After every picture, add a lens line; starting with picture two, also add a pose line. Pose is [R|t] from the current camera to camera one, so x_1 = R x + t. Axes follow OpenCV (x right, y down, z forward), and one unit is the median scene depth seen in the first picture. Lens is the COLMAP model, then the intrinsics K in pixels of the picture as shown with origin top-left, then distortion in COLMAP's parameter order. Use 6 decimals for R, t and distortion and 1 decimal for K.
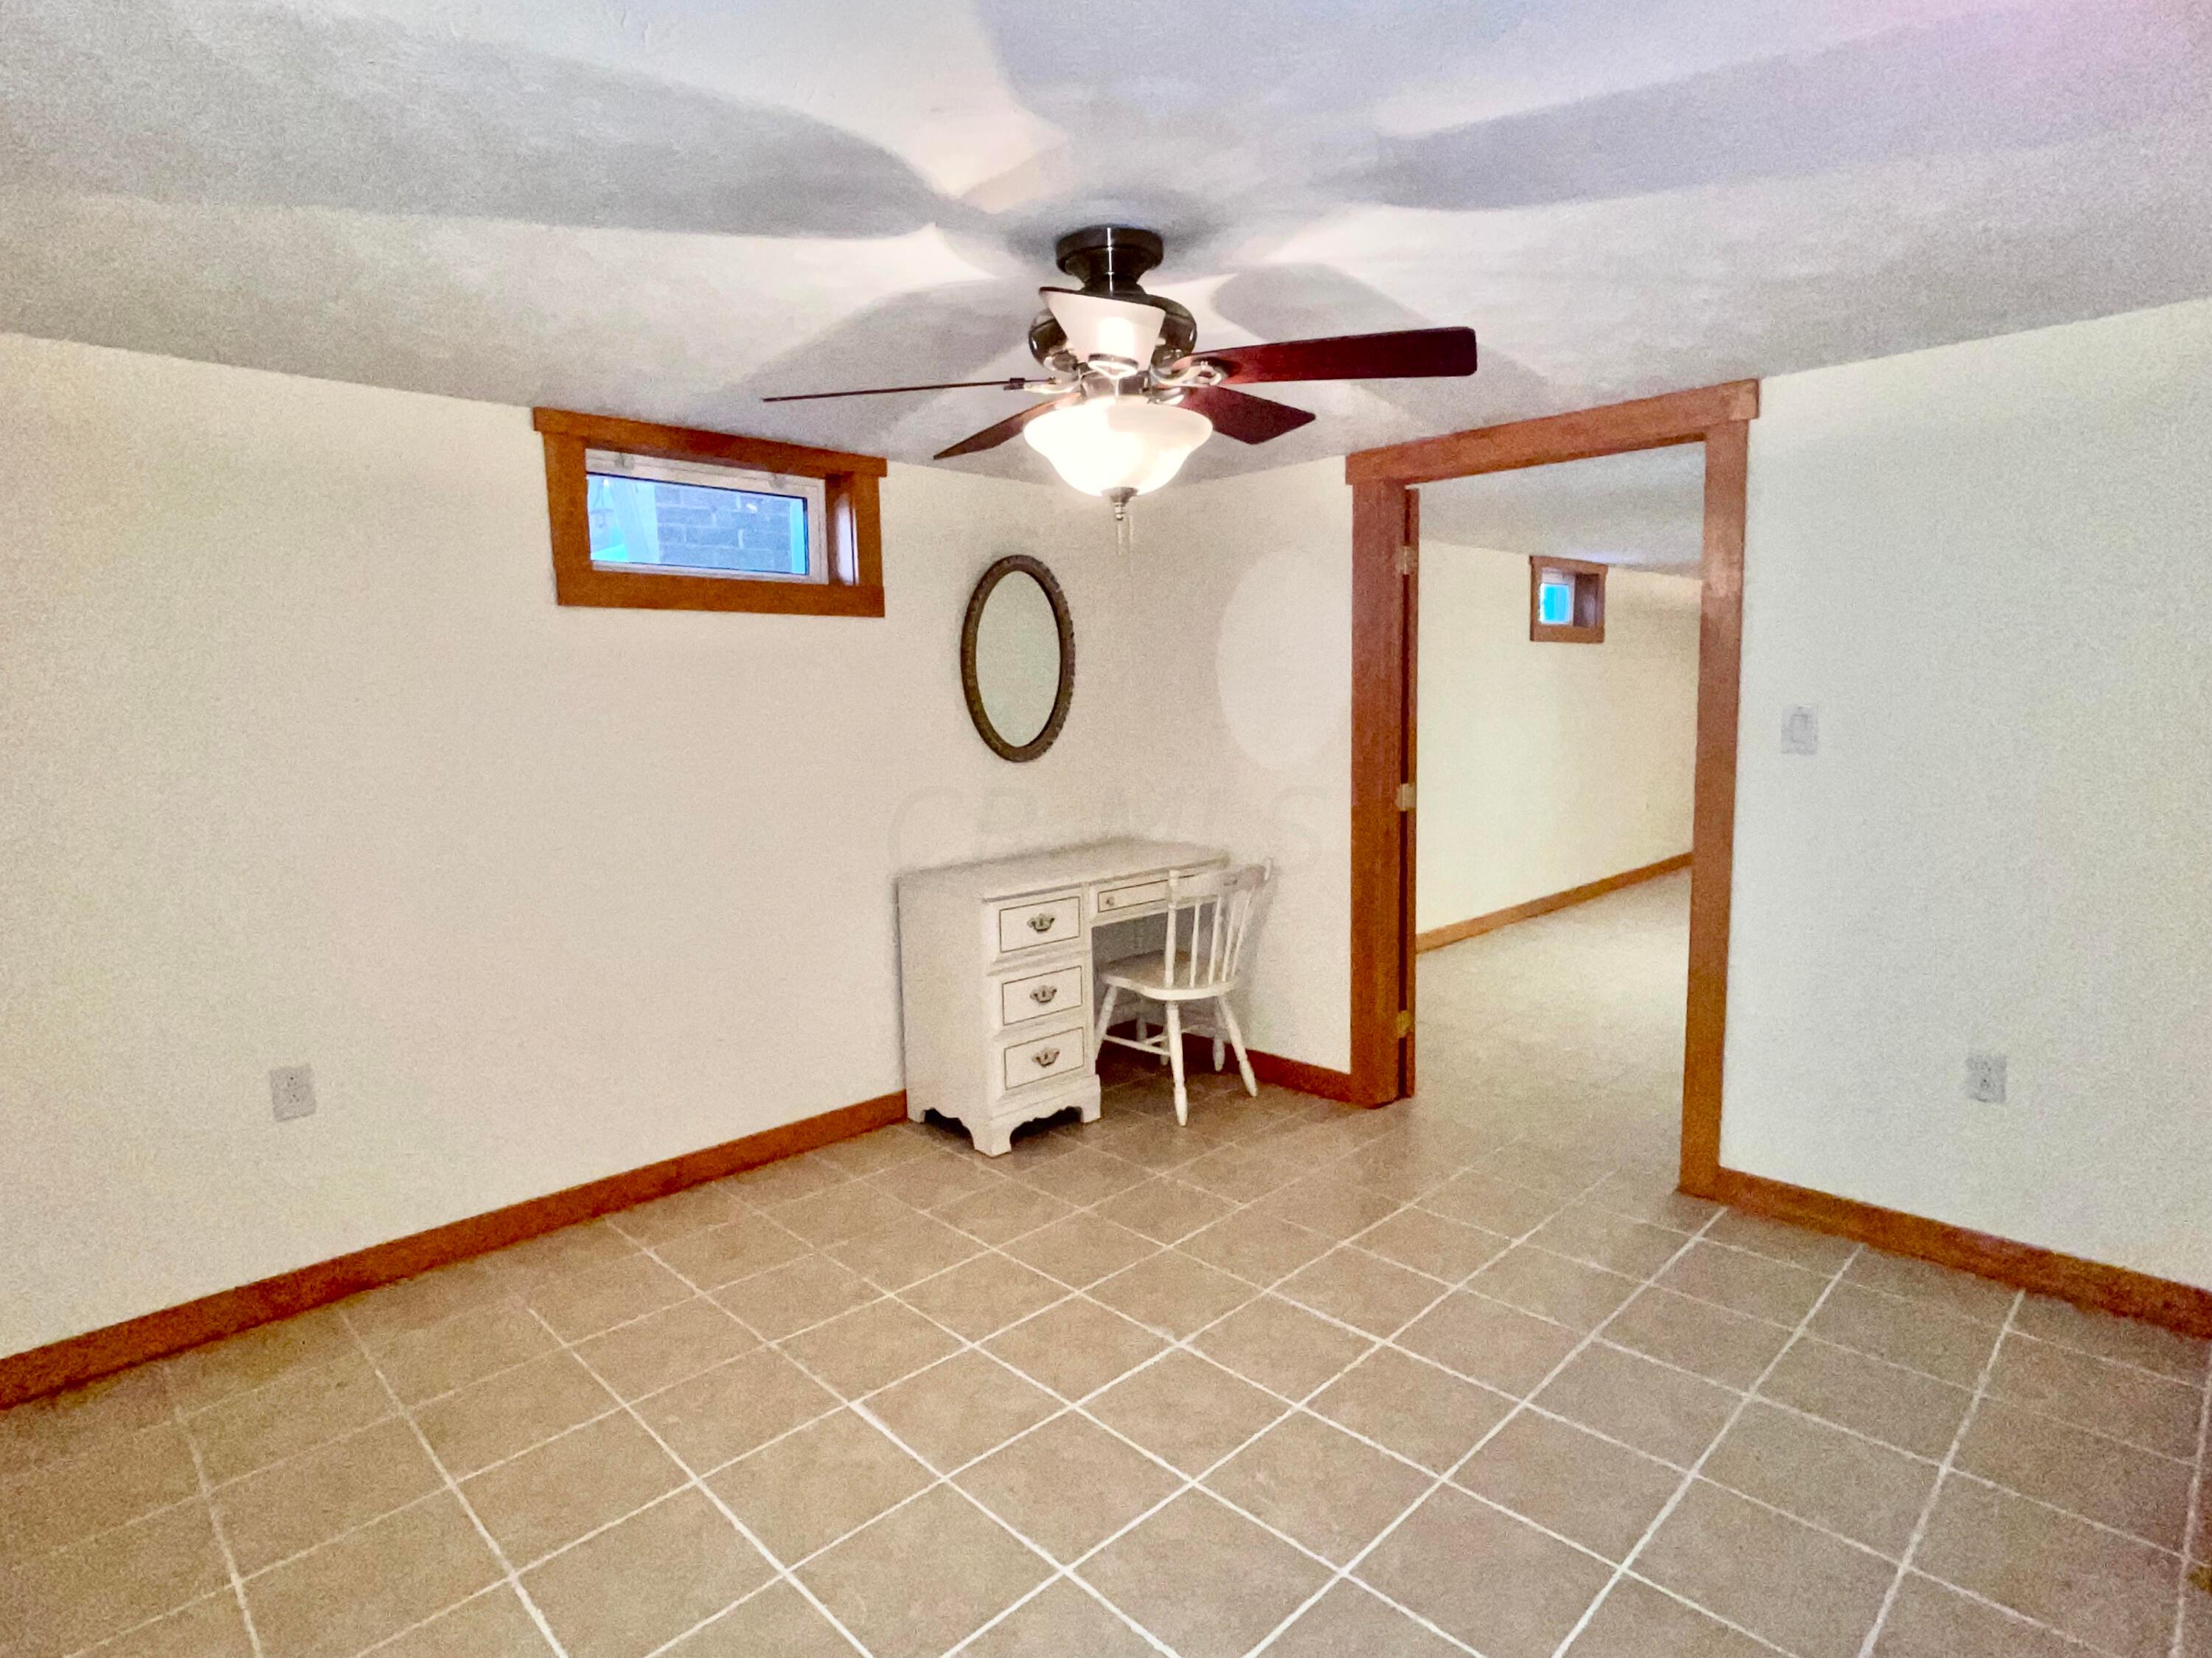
lens RADIAL K [[1154.5, 0, 1097.1], [0, 1154.5, 832.8], [0, 0, 1]] dist [-0.000065, 0.000514]
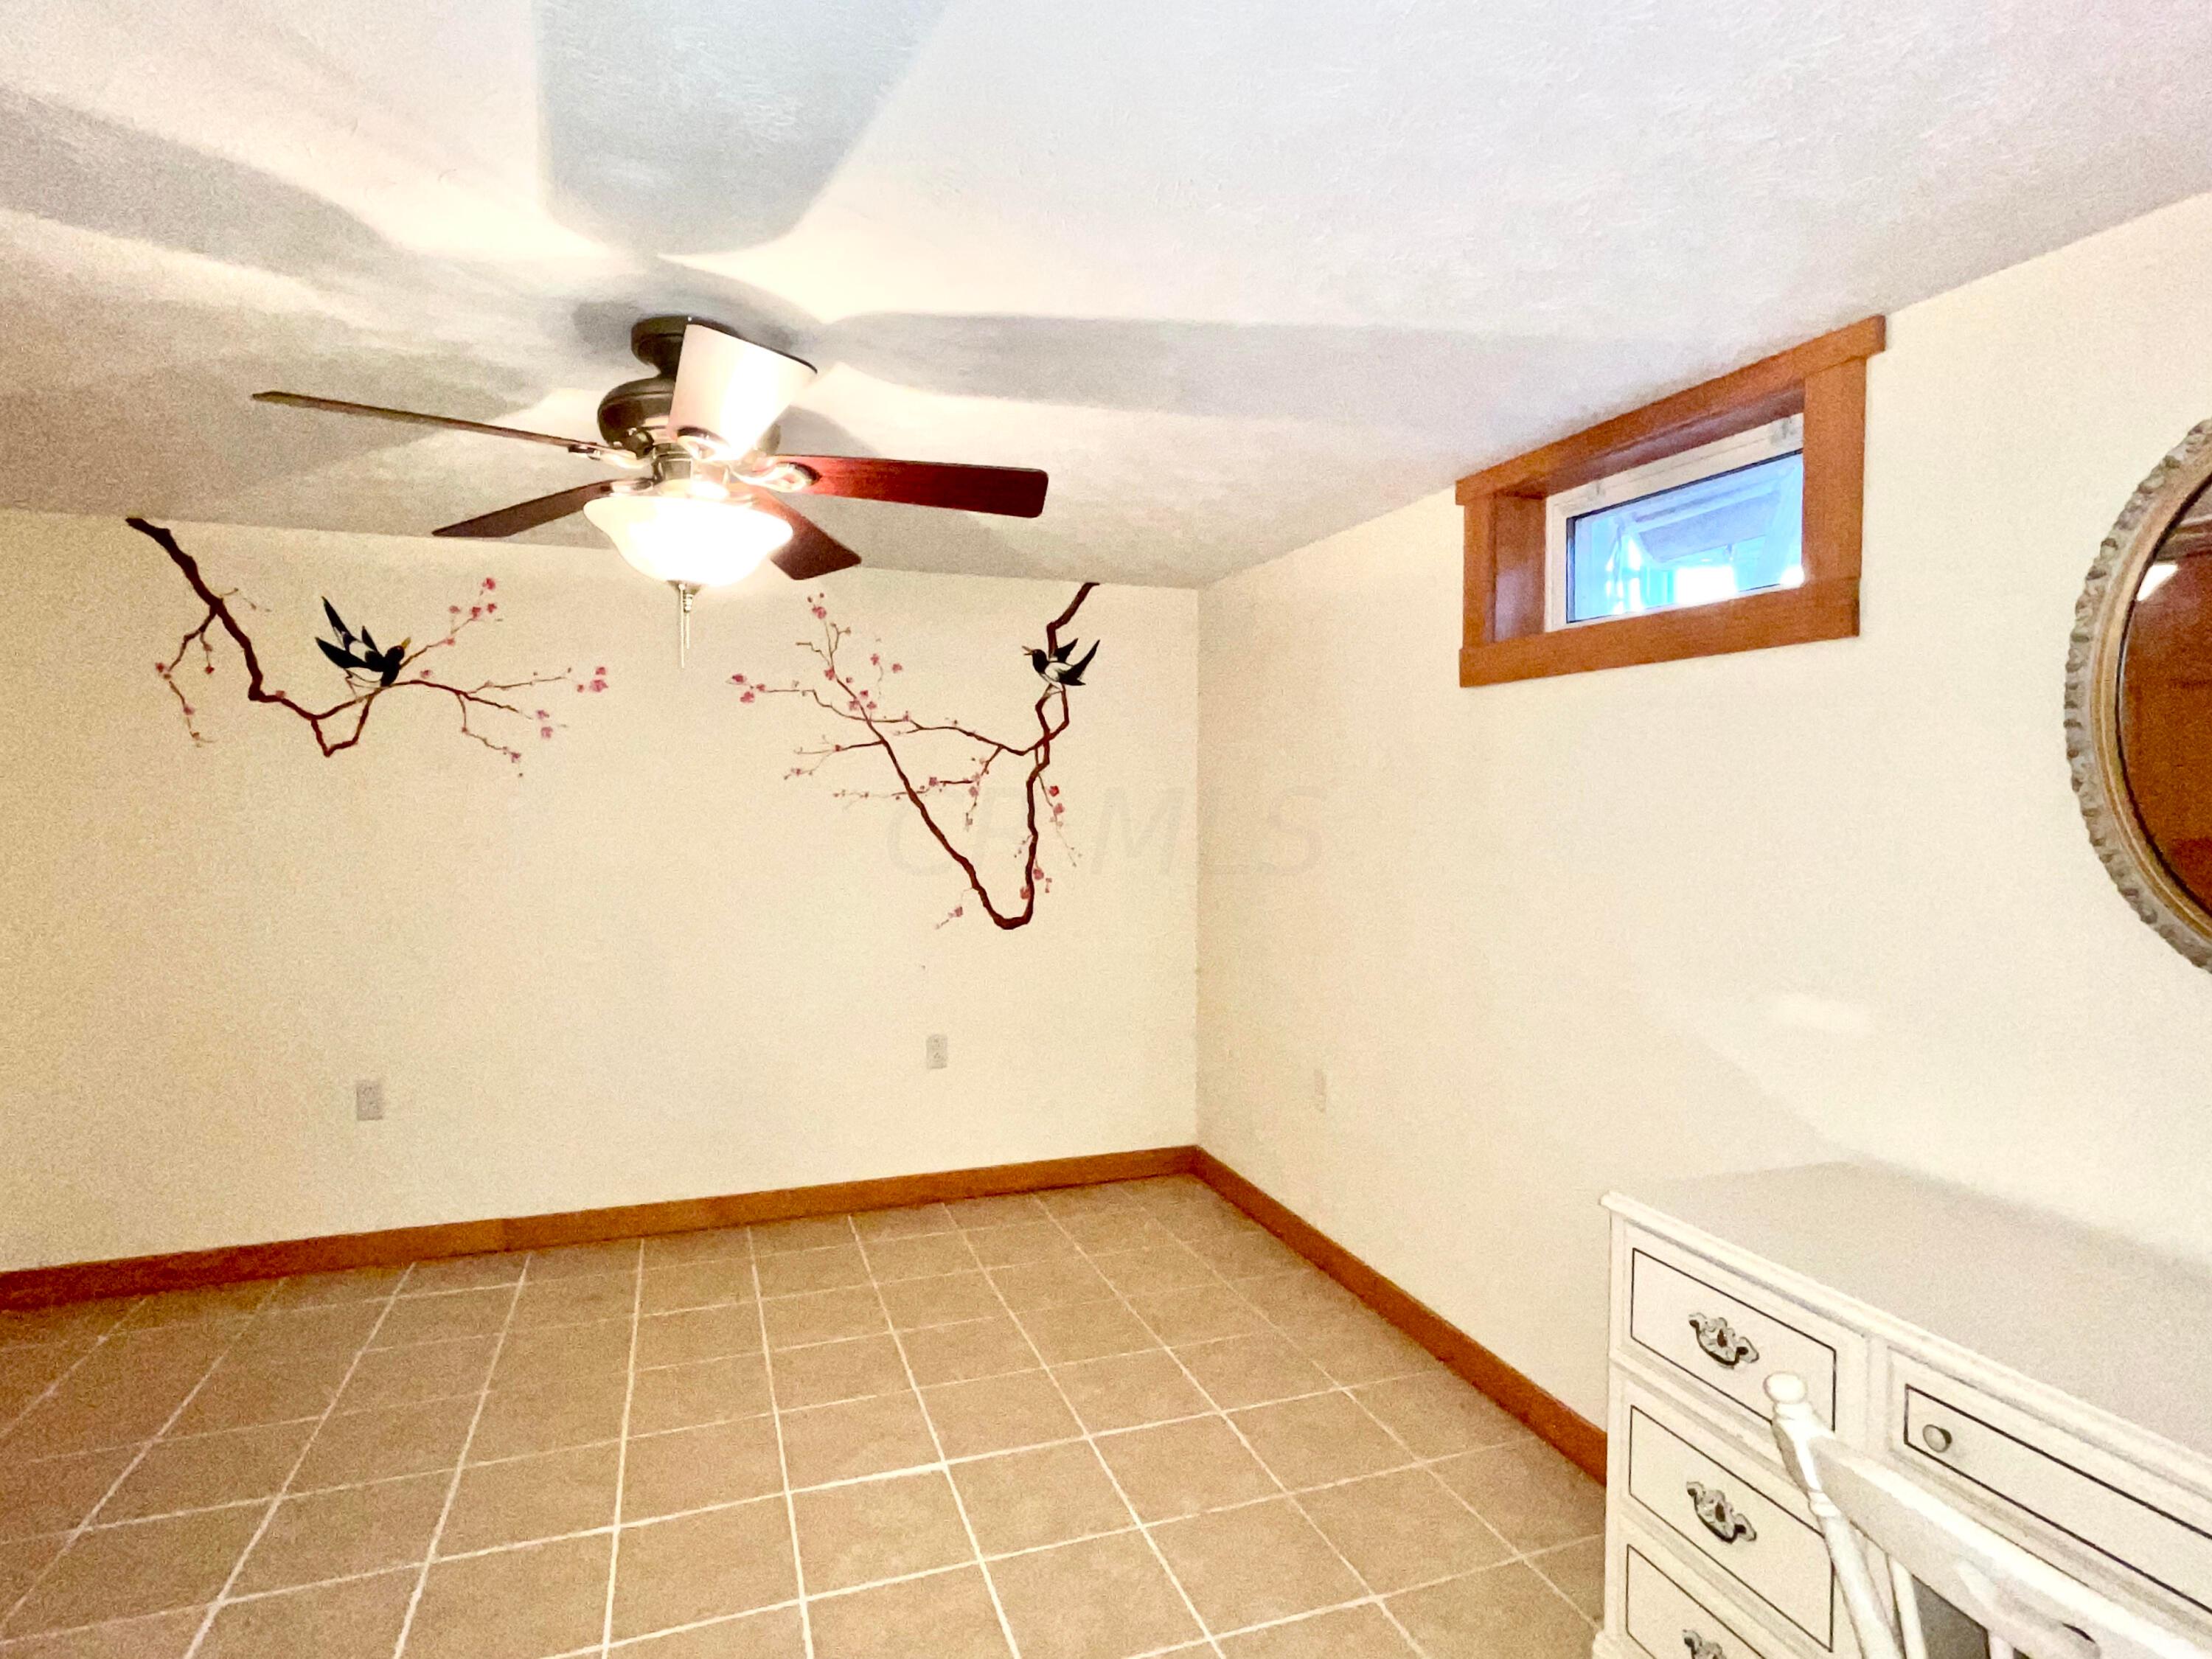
lens RADIAL K [[1154.6, 0, 1097.1], [0, 1154.6, 833.3], [0, 0, 1]] dist [-0.000065, 0.000514]
pose [[-0.412512, 0.054744, -0.909306, 0.477701], [-0.104709, 0.988727, 0.107028, -0.144271], [0.904914, 0.139363, -0.402129, 1.077584]]
